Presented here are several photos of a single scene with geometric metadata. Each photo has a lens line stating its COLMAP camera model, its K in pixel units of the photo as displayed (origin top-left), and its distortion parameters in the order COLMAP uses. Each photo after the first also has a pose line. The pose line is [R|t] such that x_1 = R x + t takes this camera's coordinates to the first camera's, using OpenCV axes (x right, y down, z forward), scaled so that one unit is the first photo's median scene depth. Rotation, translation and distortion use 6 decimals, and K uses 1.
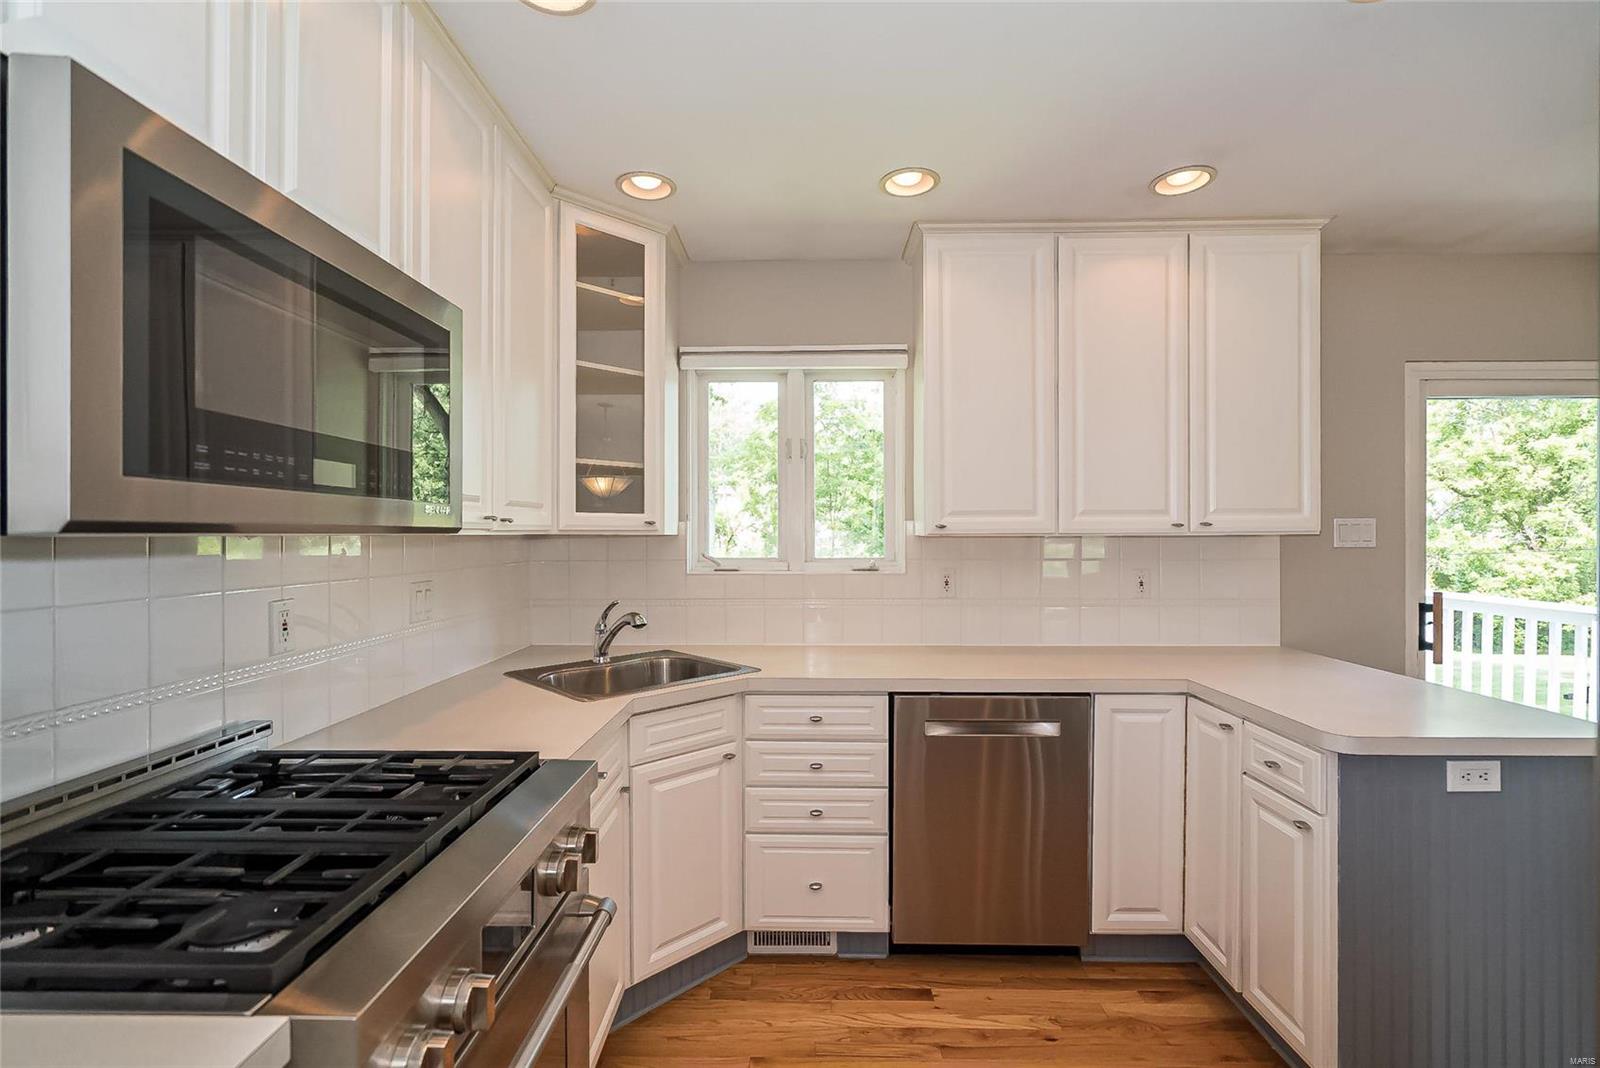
lens RADIAL K [[725.0, 0, 785.0], [0, 725.0, 525.7], [0, 0, 1]] dist [-0.000531, 0.000531]
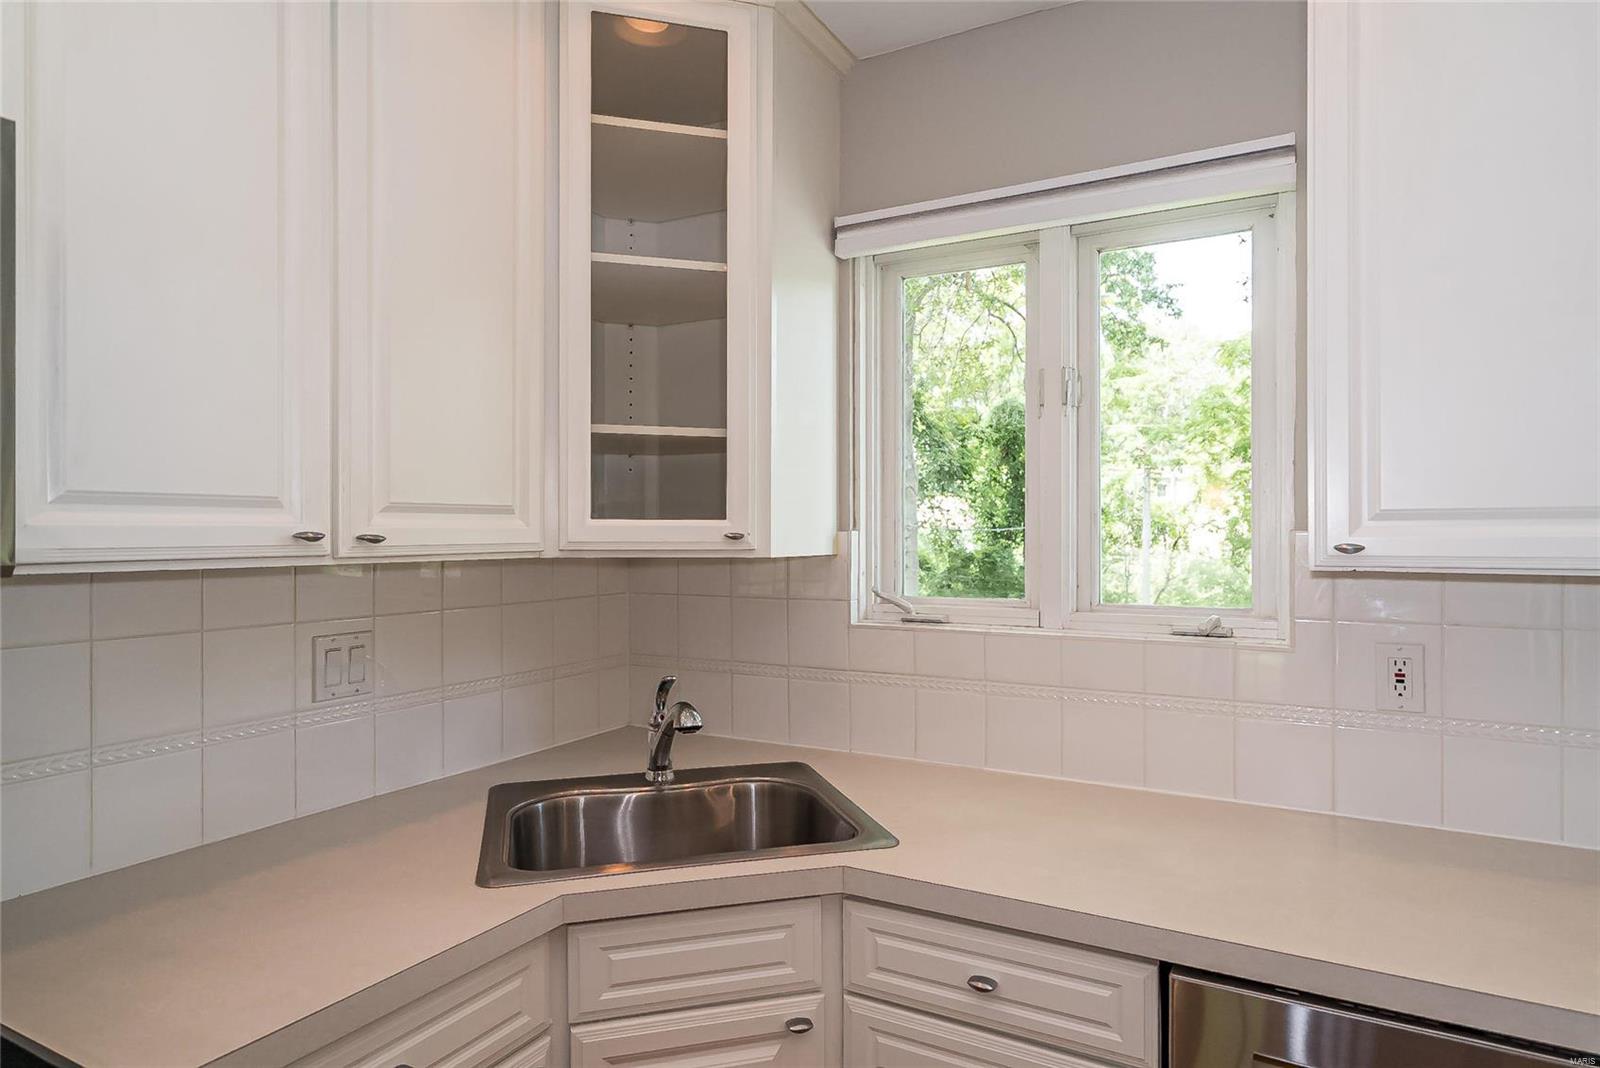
lens RADIAL K [[942.3, 0, 797.2], [0, 942.3, 525.8], [0, 0, 1]] dist [0.004140, 0.000839]
pose [[0.888178, -0.001076, -0.459499, 0.186523], [0.002640, 0.999993, 0.002760, -0.014241], [0.459493, -0.003664, 0.888174, 0.393504]]
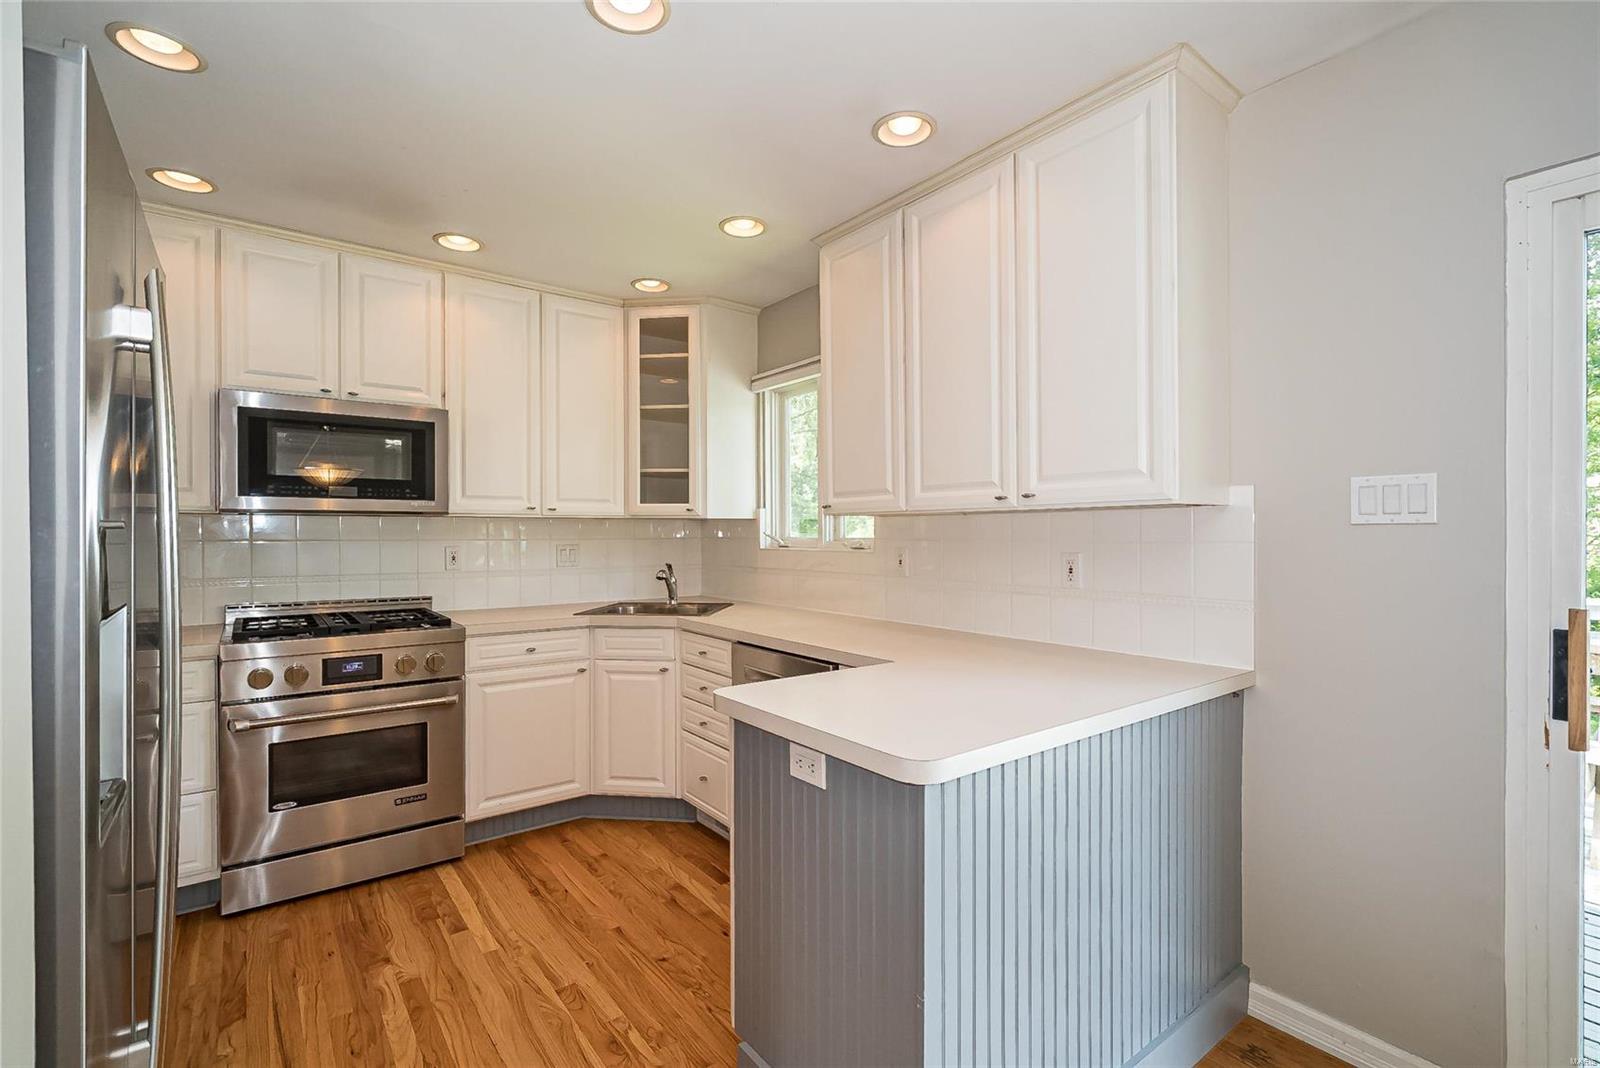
lens RADIAL K [[707.1, 0, 794.6], [0, 707.1, 529.0], [0, 0, 1]] dist [-0.000616, 0.000714]
pose [[0.633777, -0.002367, -0.773512, 1.038836], [0.009141, 0.999948, 0.004430, 0.029992], [0.773462, -0.009878, 0.633766, 0.276827]]
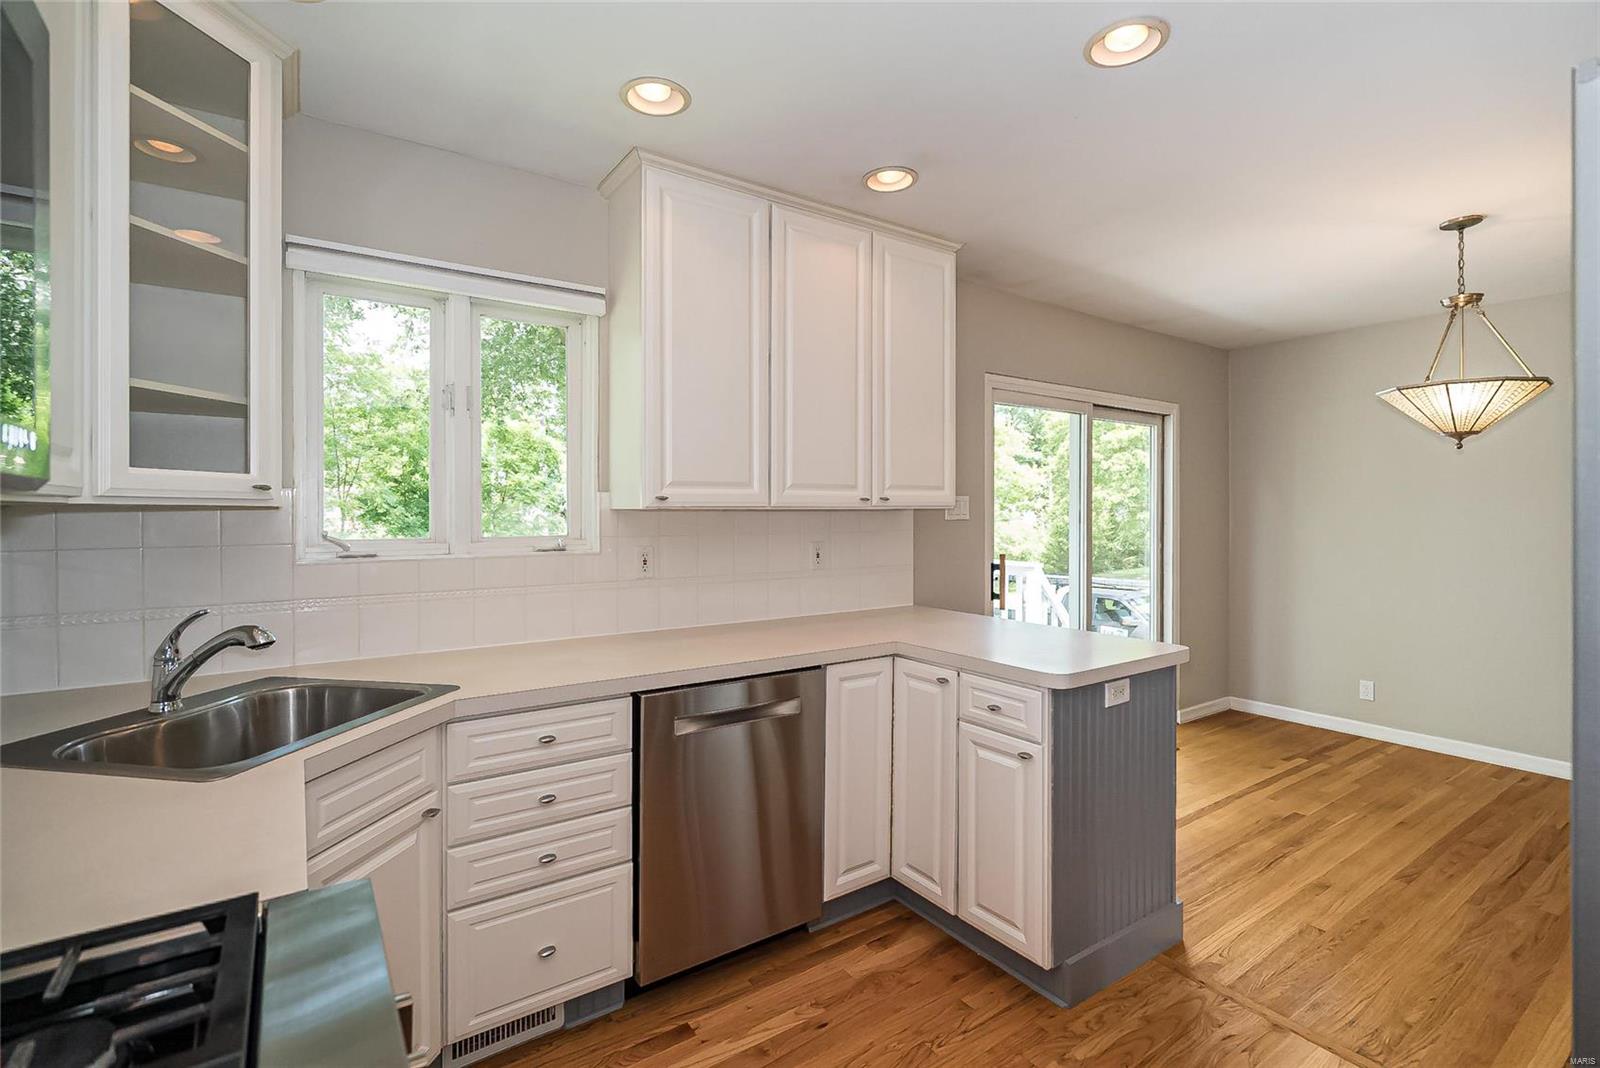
lens RADIAL K [[738.1, 0, 787.3], [0, 738.1, 508.8], [0, 0, 1]] dist [-0.000748, -0.000065]
pose [[0.810401, 0.002527, 0.585870, -0.194561], [-0.005704, 0.999977, 0.003576, 0.009763], [-0.585848, -0.006240, 0.810397, 0.177724]]
